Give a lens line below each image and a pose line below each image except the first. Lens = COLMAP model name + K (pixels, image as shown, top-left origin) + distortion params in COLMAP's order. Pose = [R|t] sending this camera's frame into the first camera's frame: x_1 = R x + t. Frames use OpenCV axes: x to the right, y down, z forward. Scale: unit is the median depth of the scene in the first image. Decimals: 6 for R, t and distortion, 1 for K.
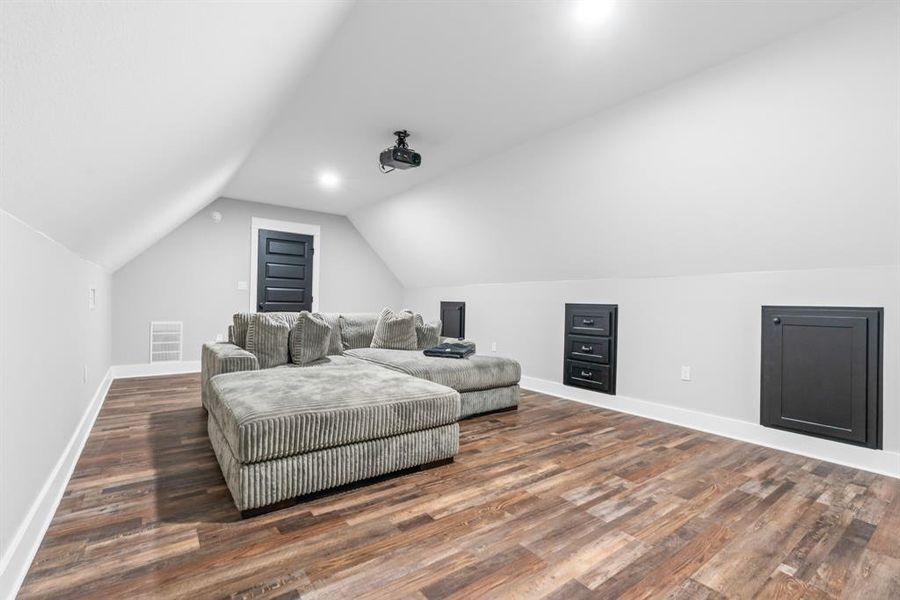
lens RADIAL K [[409.3, 0, 448.8], [0, 409.3, 300.4], [0, 0, 1]] dist [0.000002, -0.000104]
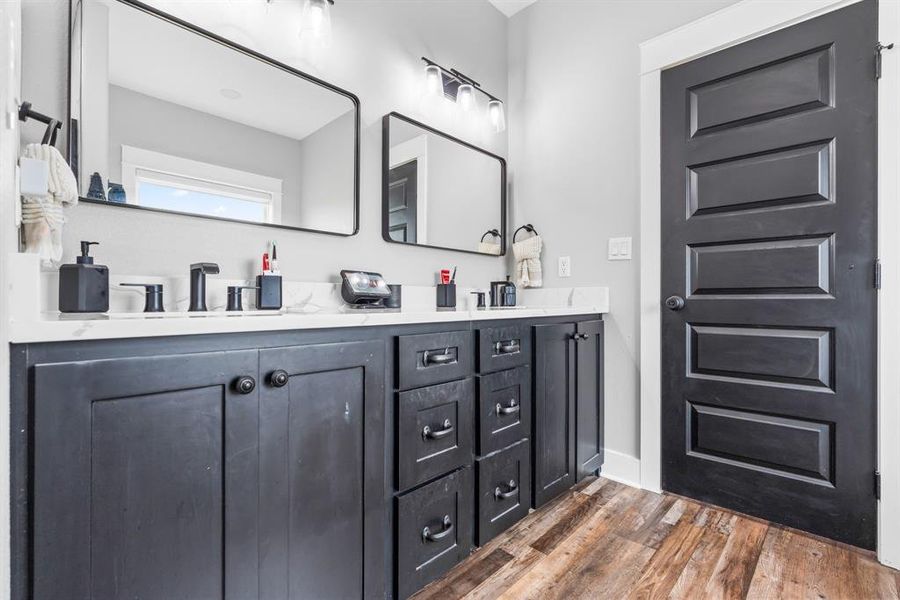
lens RADIAL K [[409.3, 0, 452.5], [0, 409.3, 297.9], [0, 0, 1]] dist [0.000002, -0.000104]
pose [[-0.988200, -0.003501, -0.153126, 0.663593], [-0.002139, 0.999957, -0.009061, 0.071398], [0.153151, -0.008626, -0.988165, 1.887779]]
